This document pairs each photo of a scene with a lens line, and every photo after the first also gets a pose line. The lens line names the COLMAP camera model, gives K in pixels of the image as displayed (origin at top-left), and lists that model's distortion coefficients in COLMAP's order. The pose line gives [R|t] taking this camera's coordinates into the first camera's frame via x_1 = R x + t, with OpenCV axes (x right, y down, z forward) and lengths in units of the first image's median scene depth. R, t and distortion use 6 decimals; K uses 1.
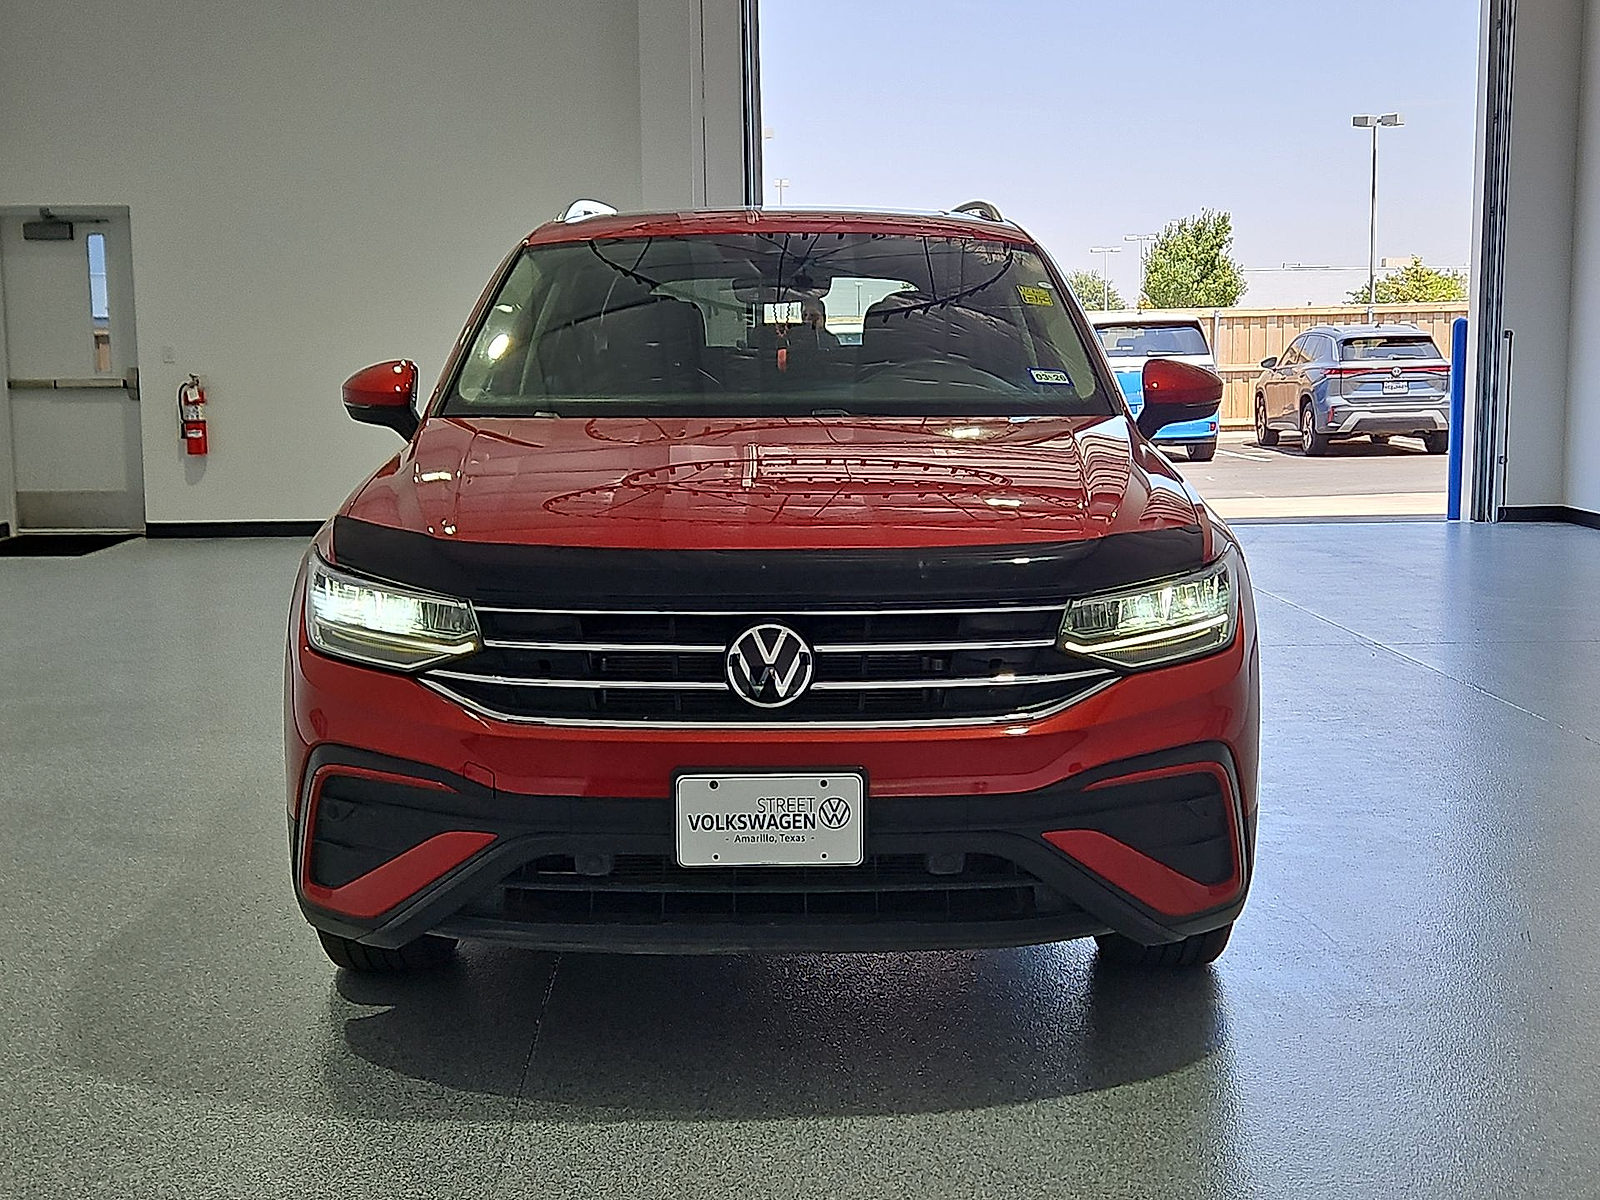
lens RADIAL K [[2223.0, 0, 799.7], [0, 2223.0, 659.9], [0, 0, 1]] dist [0.078444, -0.043443]
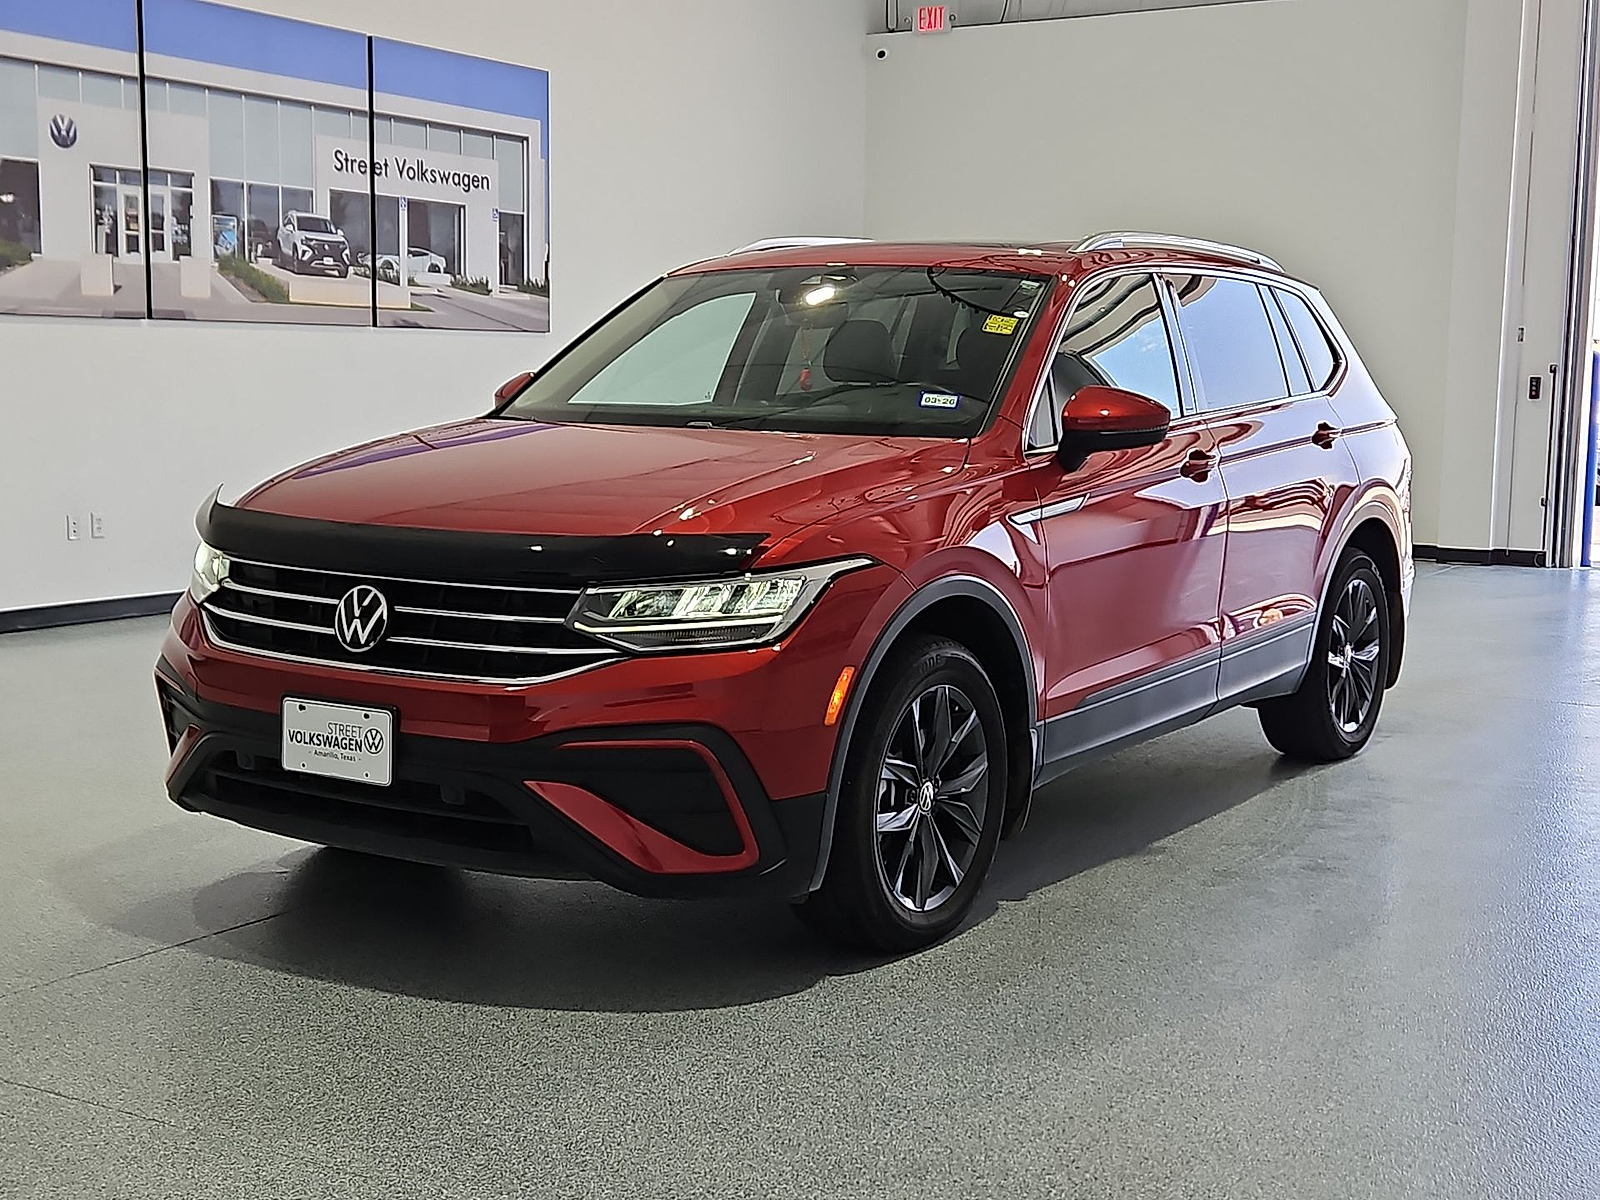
lens RADIAL K [[2223.0, 0, 799.7], [0, 2223.0, 659.9], [0, 0, 1]] dist [0.078444, -0.043443]
pose [[0.831101, 0.094157, -0.548092, 0.869681], [-0.100628, 0.994756, 0.018303, -0.021685], [0.546942, 0.039942, 0.836217, 0.095860]]
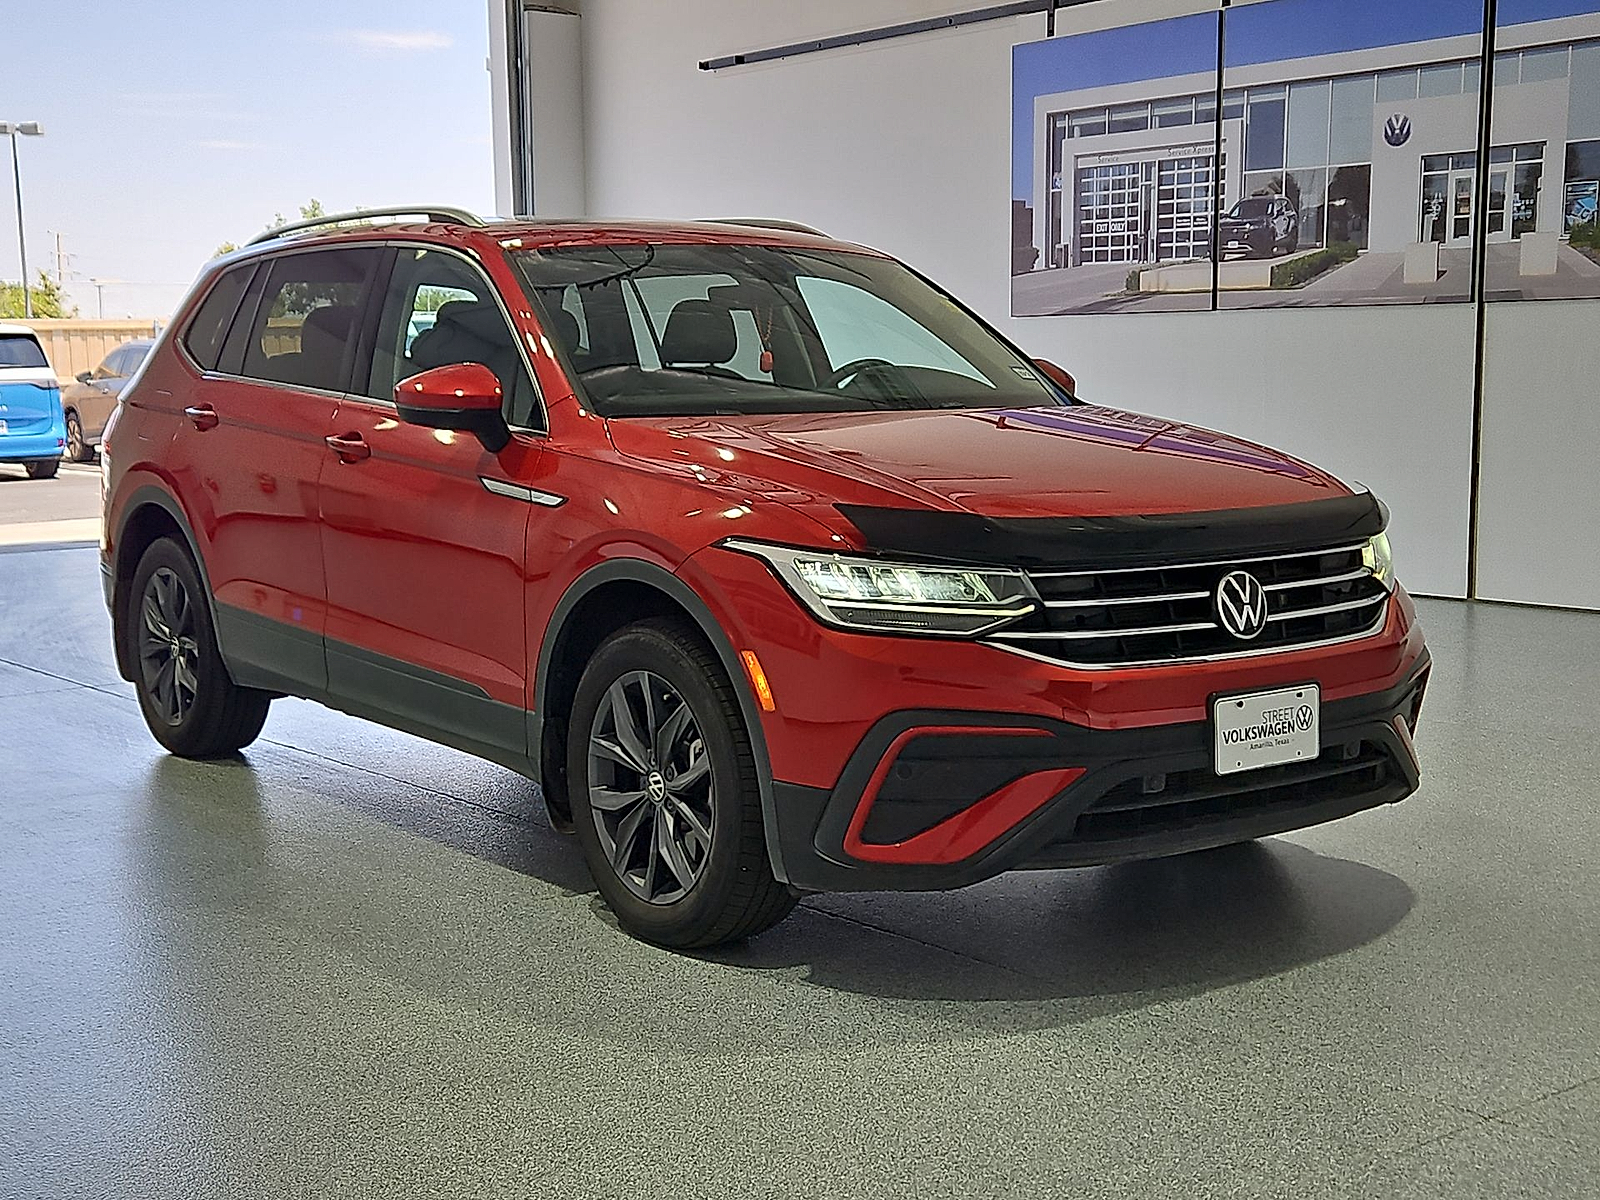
lens RADIAL K [[2223.0, 0, 799.7], [0, 2223.0, 659.9], [0, 0, 1]] dist [0.078444, -0.043443]
pose [[0.800230, -0.085765, 0.593528, -0.932821], [0.090393, 0.995663, 0.022000, -0.015982], [-0.592841, 0.036046, 0.804512, 0.161690]]
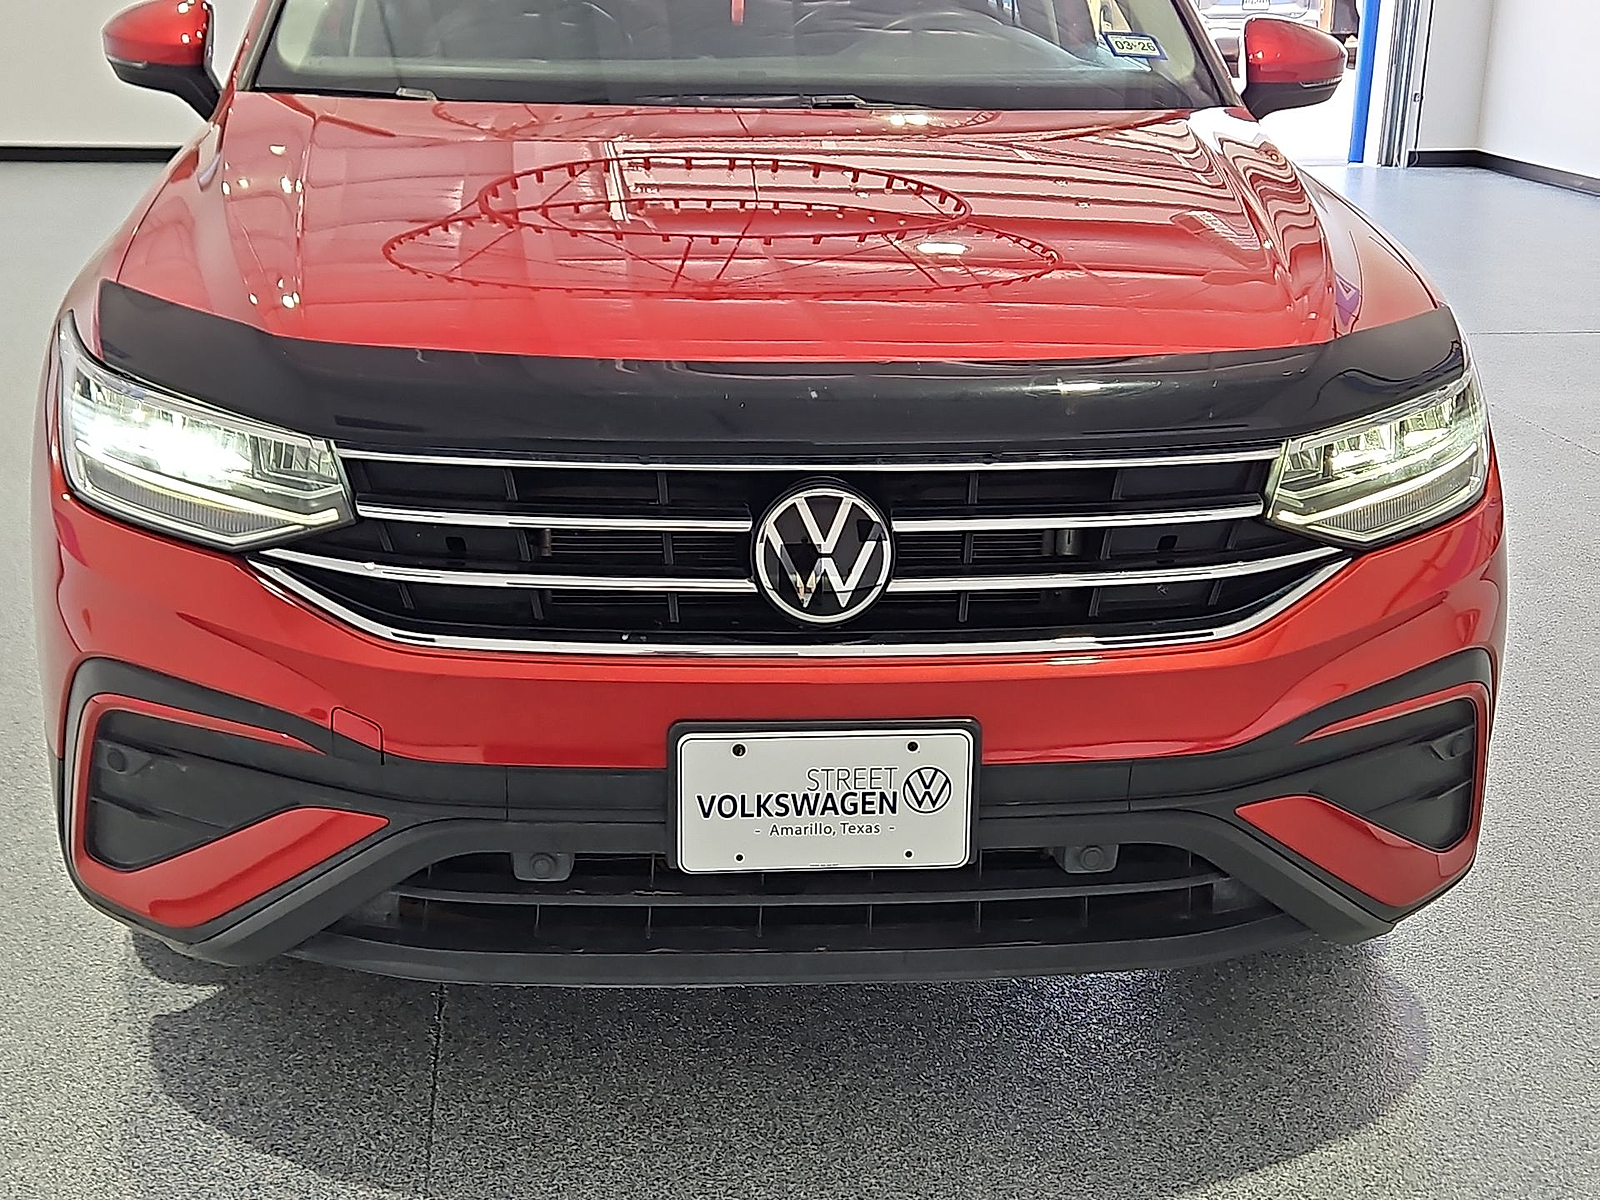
lens RADIAL K [[2223.0, 0, 799.7], [0, 2223.0, 659.9], [0, 0, 1]] dist [0.078444, -0.043443]
pose [[0.996109, -0.005638, 0.087952, -0.075265], [-0.009506, 0.985257, 0.170816, -0.075013], [-0.087619, -0.170988, 0.981370, 0.380032]]
